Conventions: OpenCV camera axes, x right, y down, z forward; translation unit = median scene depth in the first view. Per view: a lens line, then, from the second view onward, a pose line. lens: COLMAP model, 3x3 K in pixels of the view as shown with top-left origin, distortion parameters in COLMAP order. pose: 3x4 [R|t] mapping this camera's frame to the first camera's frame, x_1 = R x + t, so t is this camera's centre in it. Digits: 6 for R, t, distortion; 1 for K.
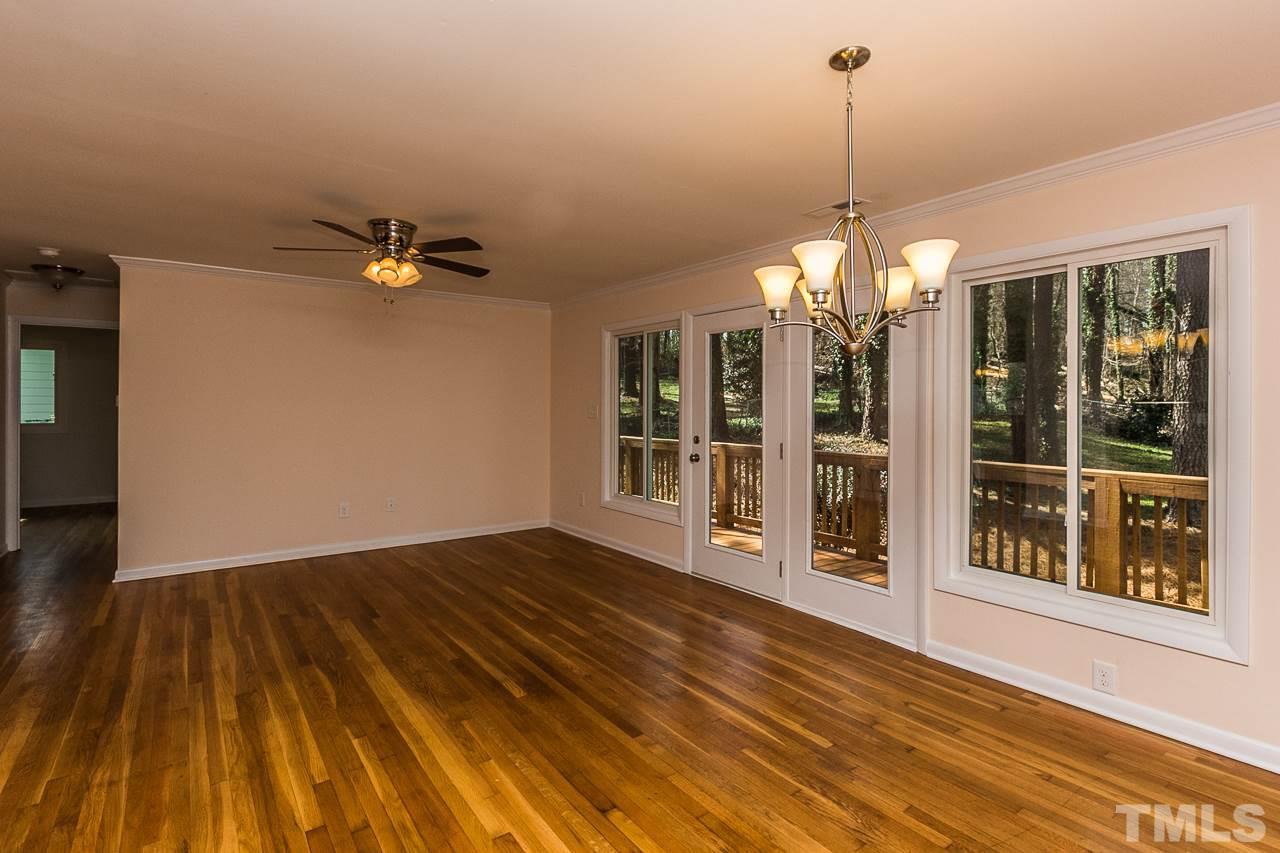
lens RADIAL K [[617.3, 0, 640.0], [0, 617.3, 426.5], [0, 0, 1]] dist [0.000323, -0.000206]
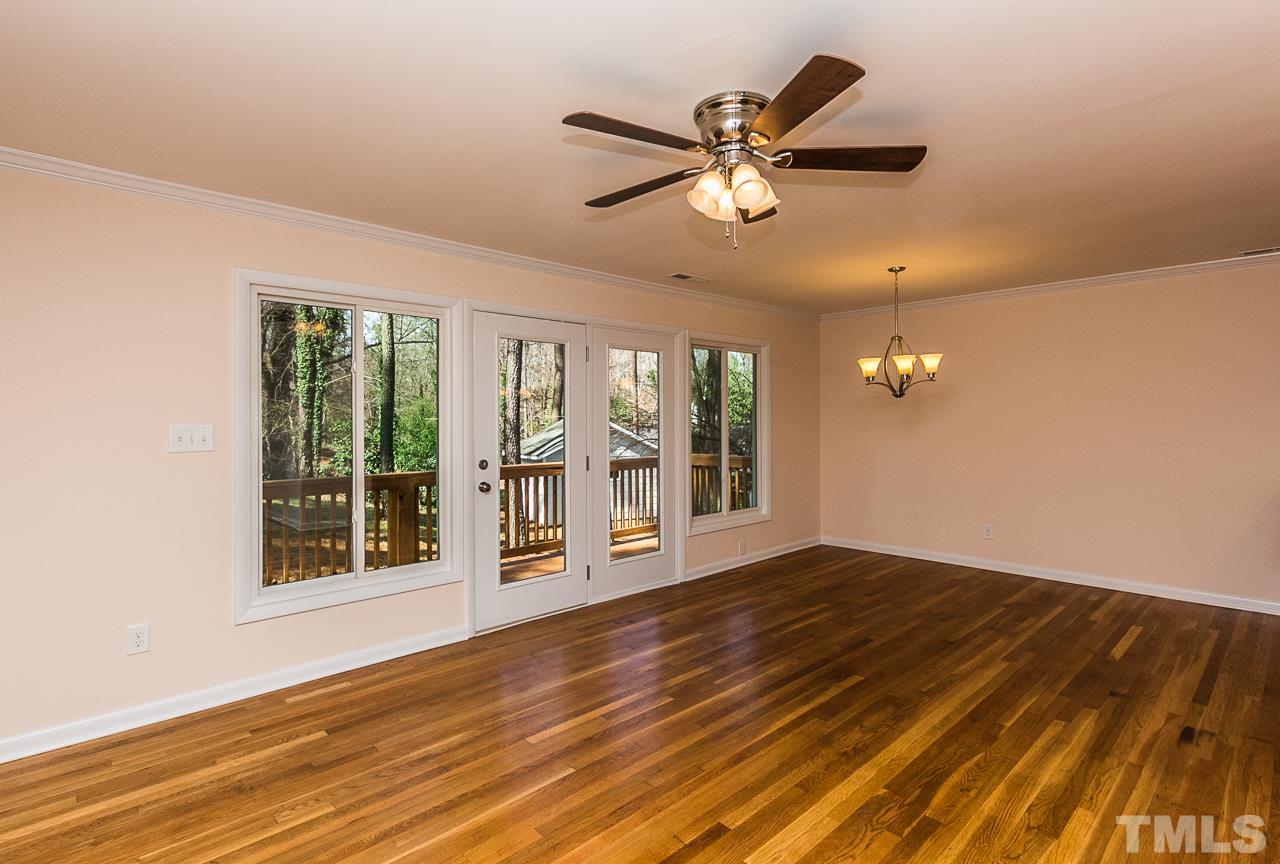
lens RADIAL K [[614.6, 0, 639.0], [0, 614.6, 415.5], [0, 0, 1]] dist [0.002185, 0.000411]
pose [[-0.105791, -0.001578, 0.994387, -1.407077], [0.037718, 0.999273, 0.005599, -0.081906], [-0.993673, 0.038098, -0.105655, 1.647731]]
